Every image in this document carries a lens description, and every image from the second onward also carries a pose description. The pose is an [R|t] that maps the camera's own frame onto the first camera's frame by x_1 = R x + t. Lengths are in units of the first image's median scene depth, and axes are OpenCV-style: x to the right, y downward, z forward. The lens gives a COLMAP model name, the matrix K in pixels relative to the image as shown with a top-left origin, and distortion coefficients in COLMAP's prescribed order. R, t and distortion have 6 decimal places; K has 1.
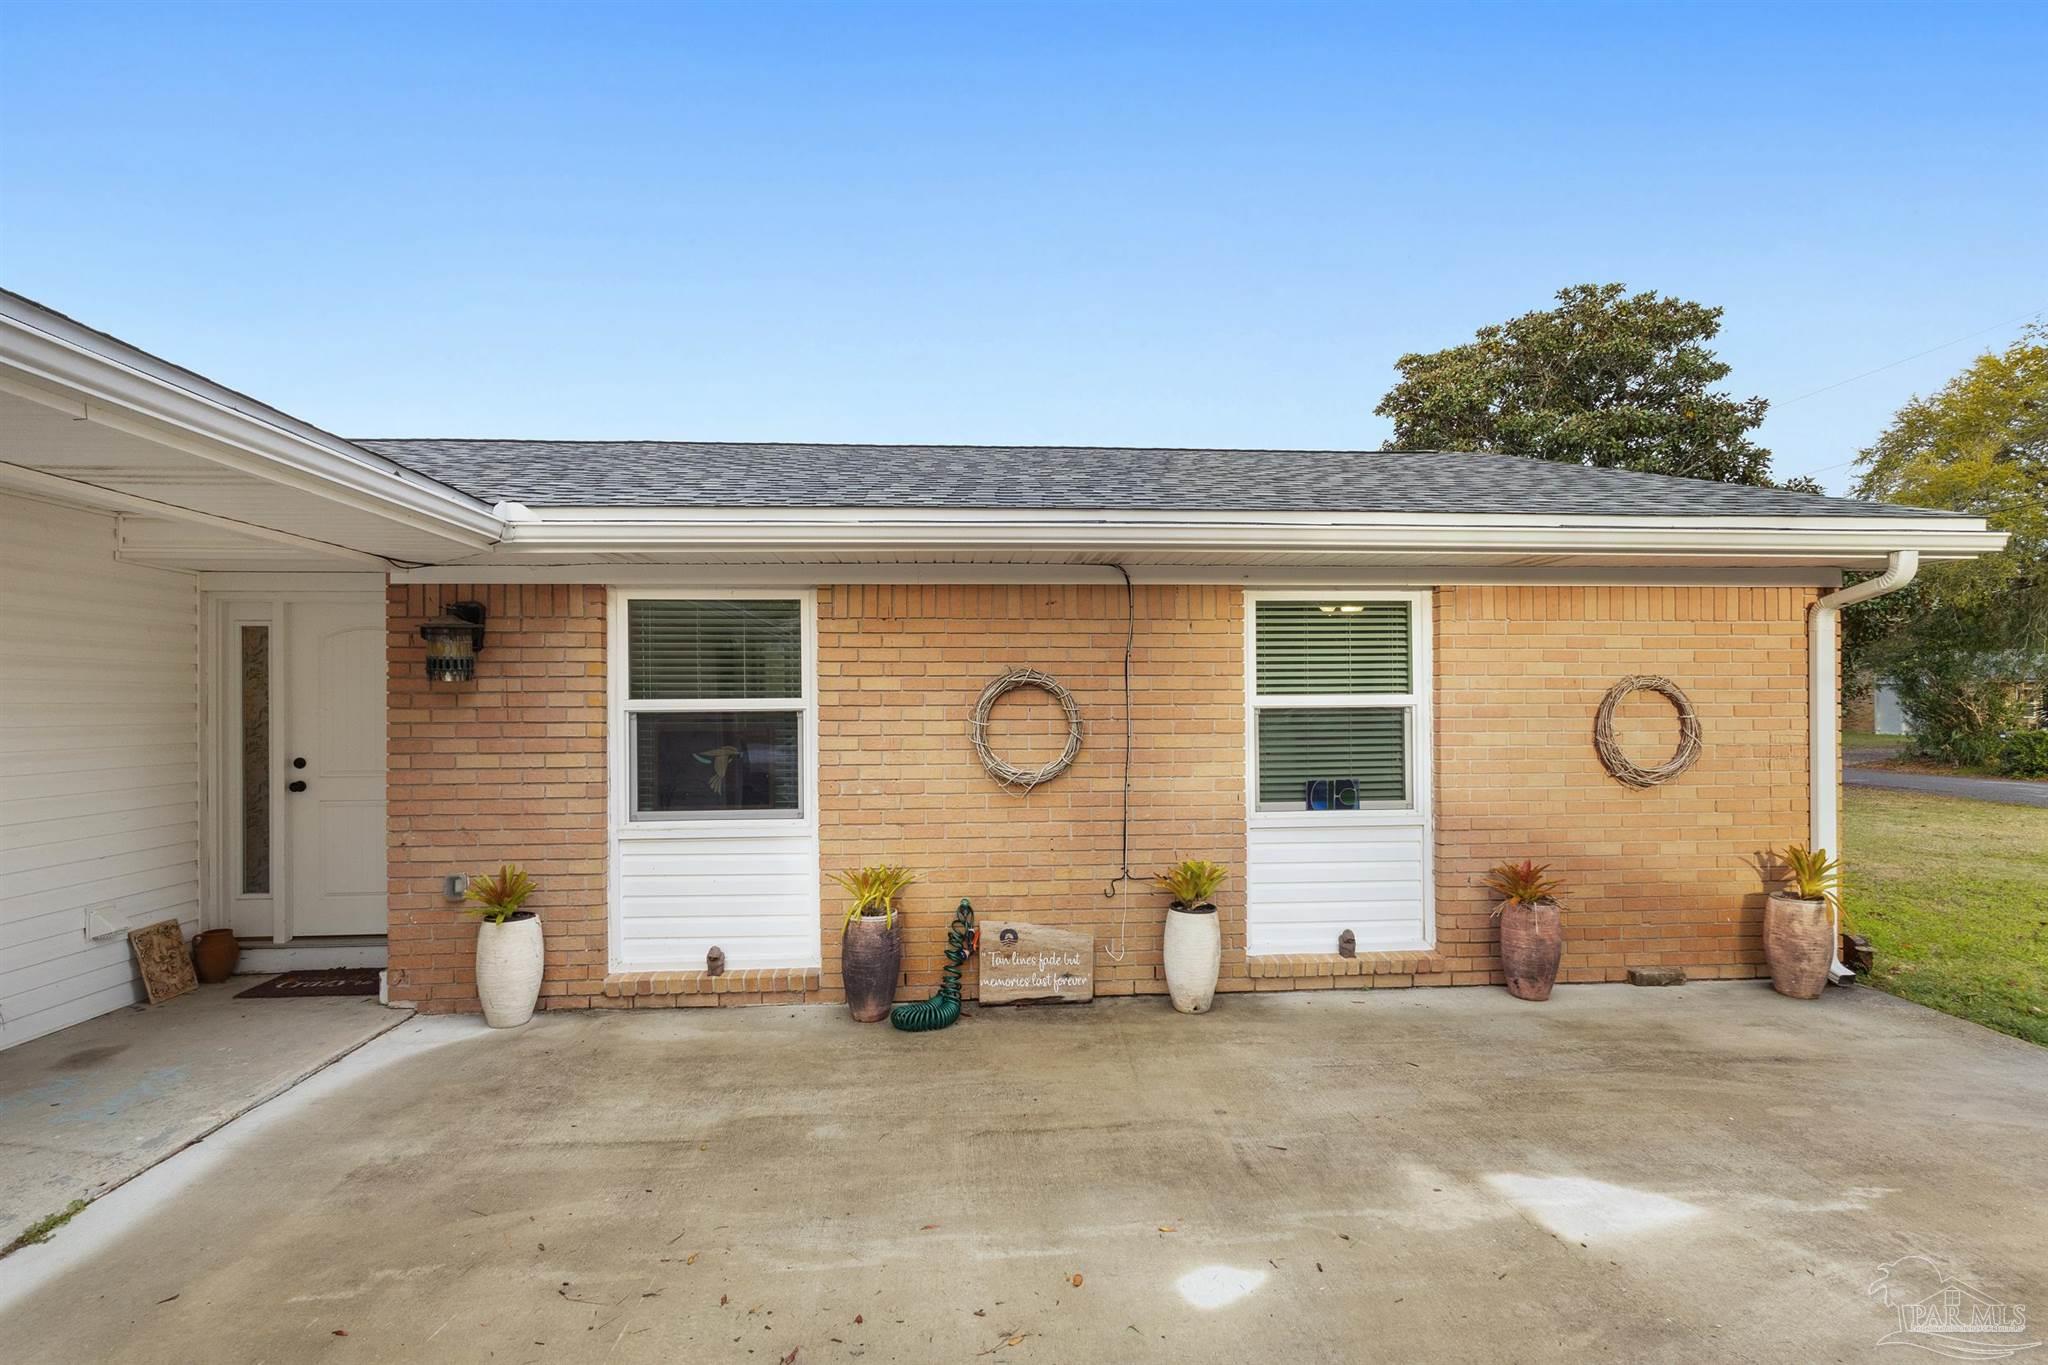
lens RADIAL K [[979.4, 0, 1025.8], [0, 979.4, 703.7], [0, 0, 1]] dist [0.003356, 0.000571]
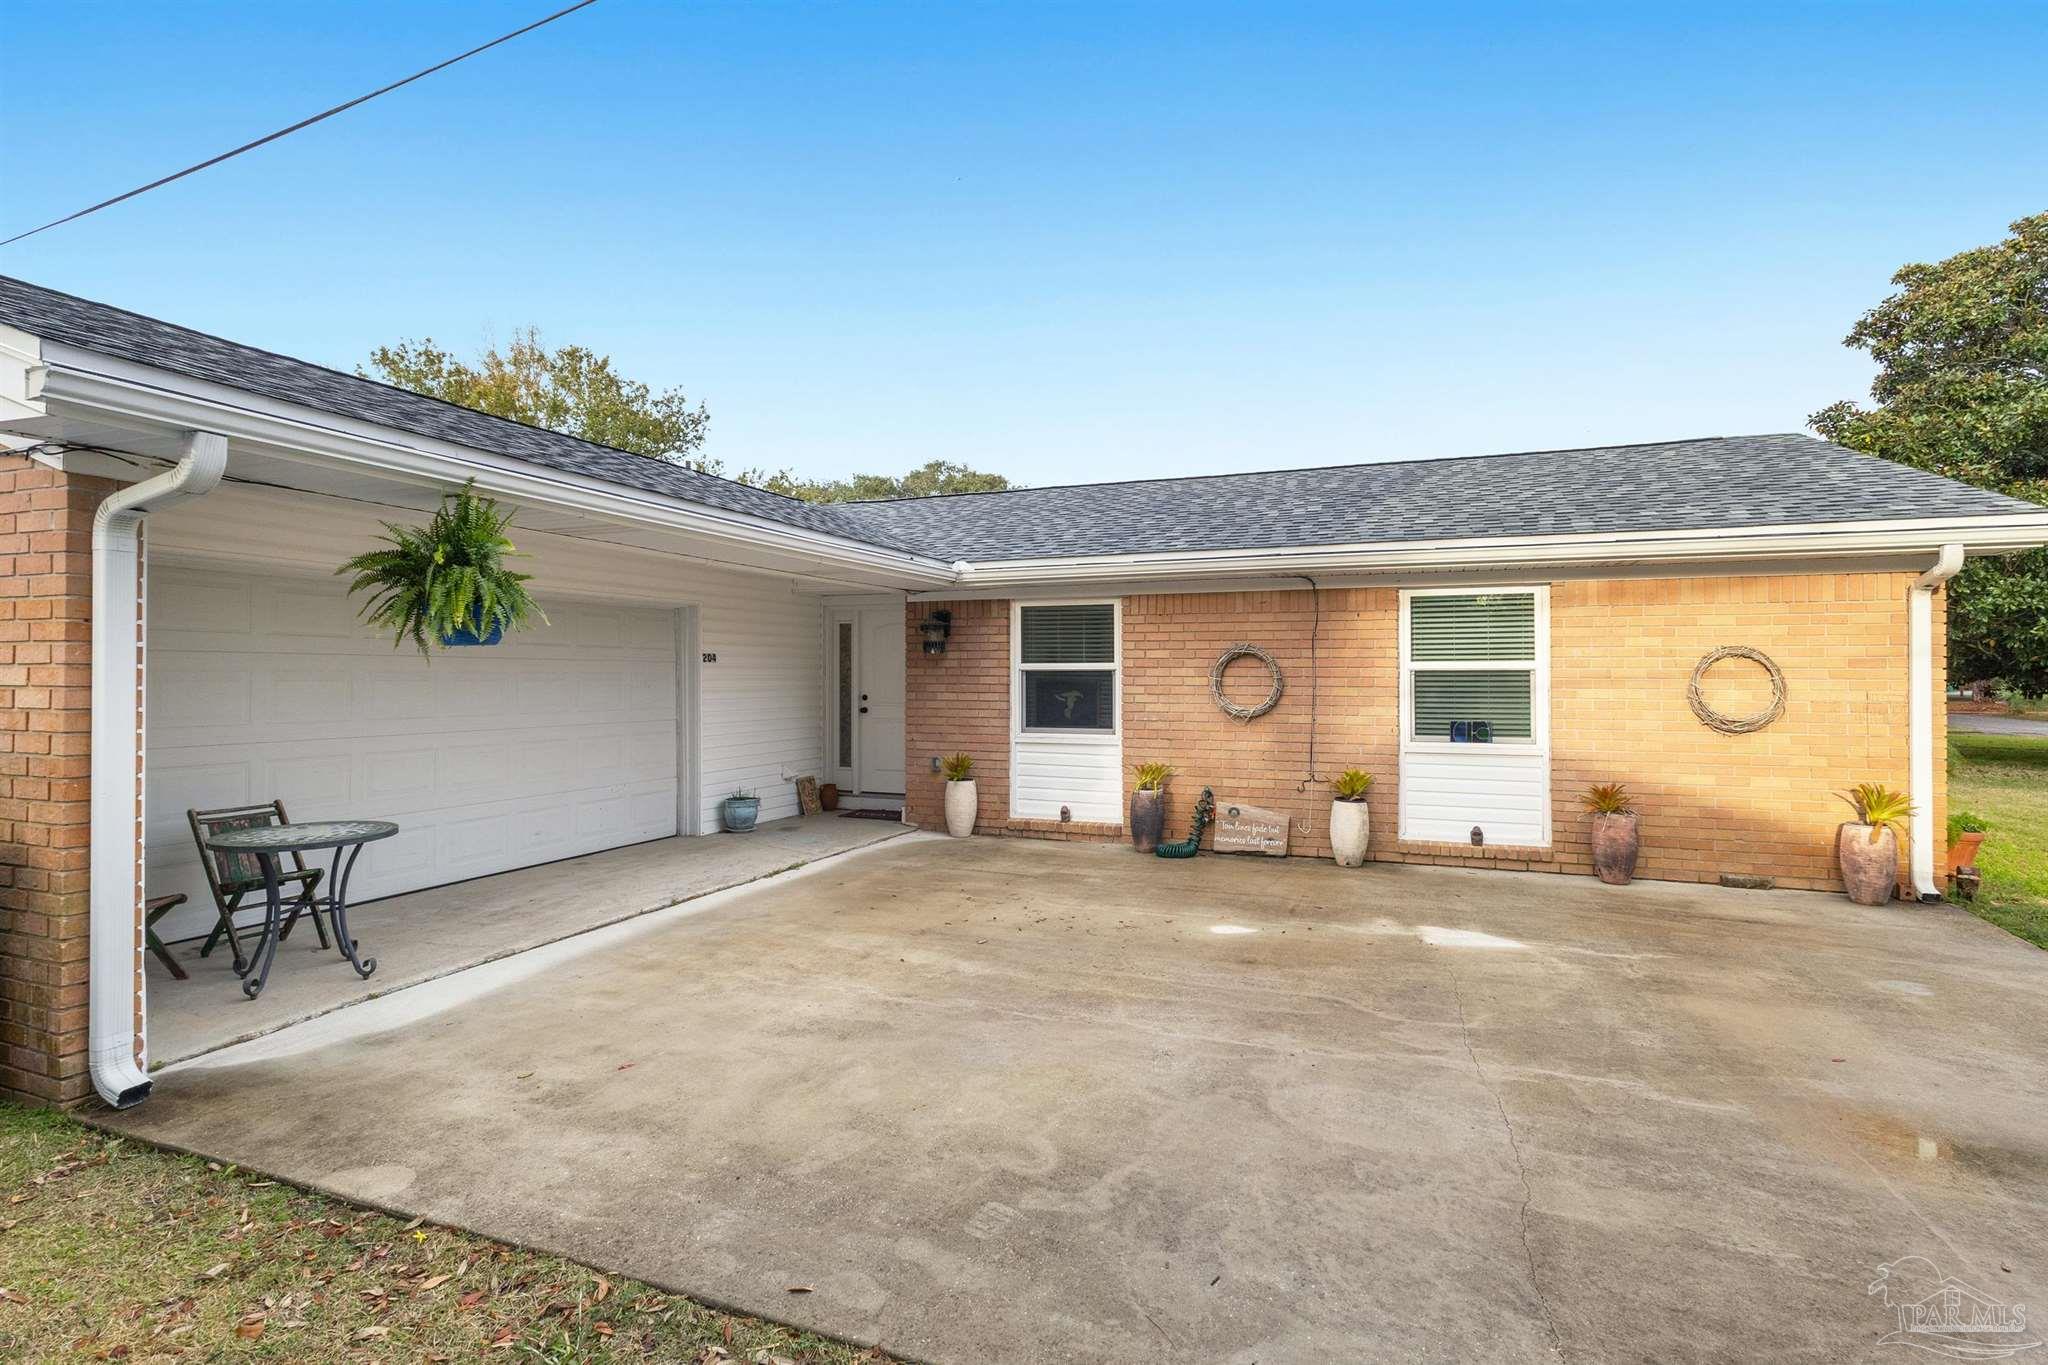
lens RADIAL K [[1000.6, 0, 1024.0], [0, 1000.6, 682.5], [0, 0, 1]] dist [0.000375, 0.000190]
pose [[0.899706, 0.010292, -0.436375, 0.383745], [-0.005439, 0.999909, 0.012368, 0.007794], [0.436462, -0.008754, 0.899680, -0.615580]]
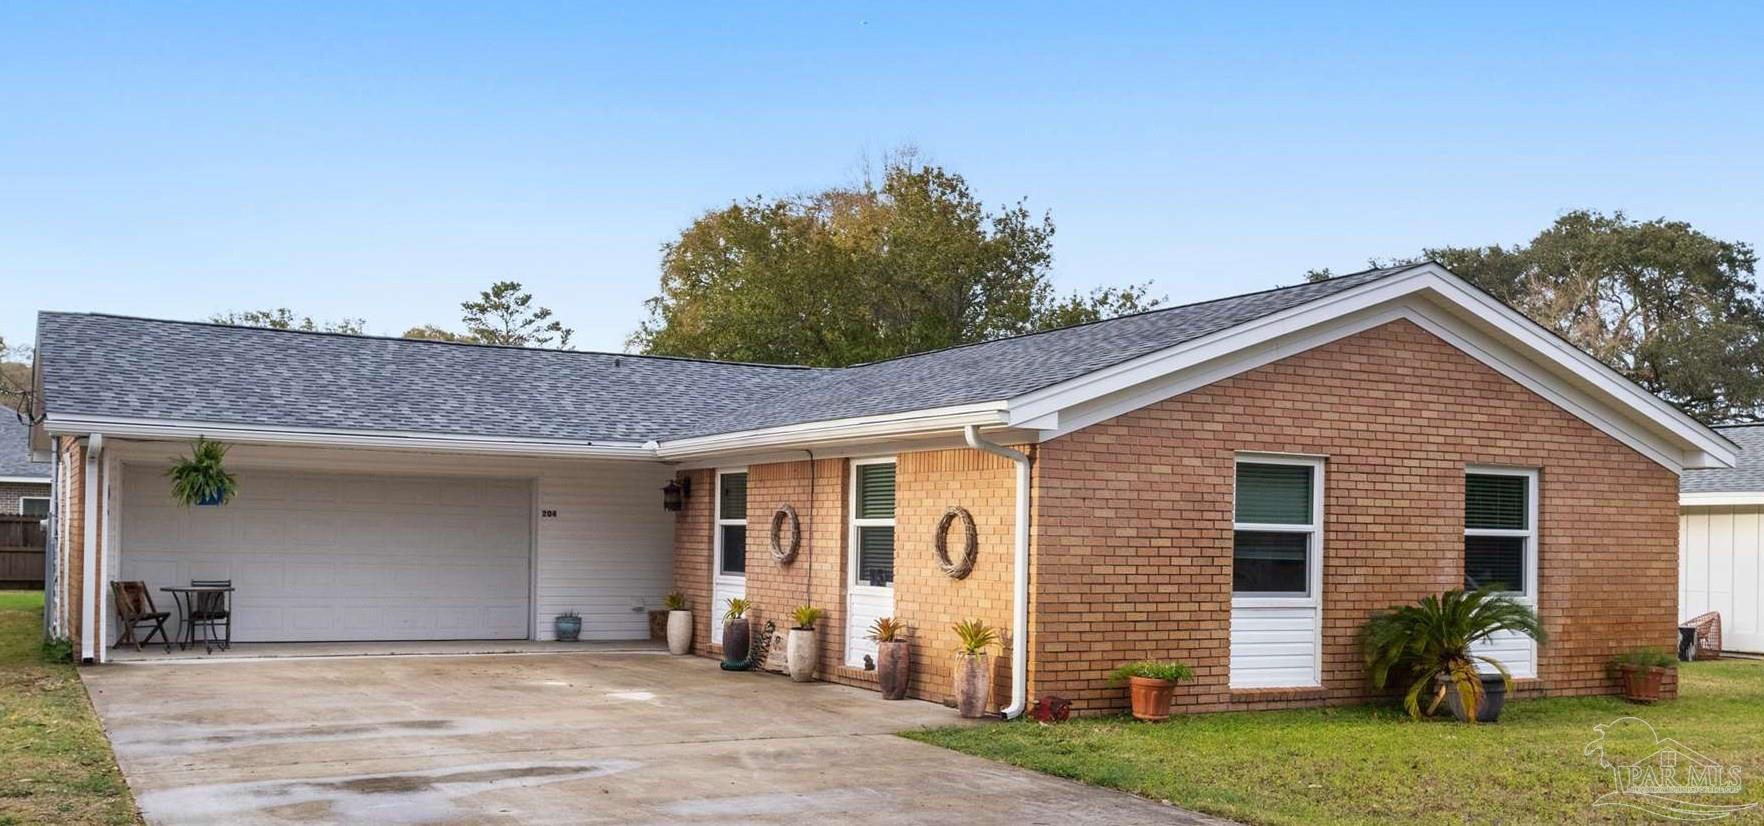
lens RADIAL K [[1646.9, 0, 883.6], [0, 1646.9, 531.3], [0, 0, 1]] dist [0.007318, 0.005735]
pose [[0.408214, 0.010967, -0.912820, 3.107021], [-0.020620, 0.999783, 0.002790, 0.004419], [0.912653, 0.017683, 0.408352, -0.178925]]
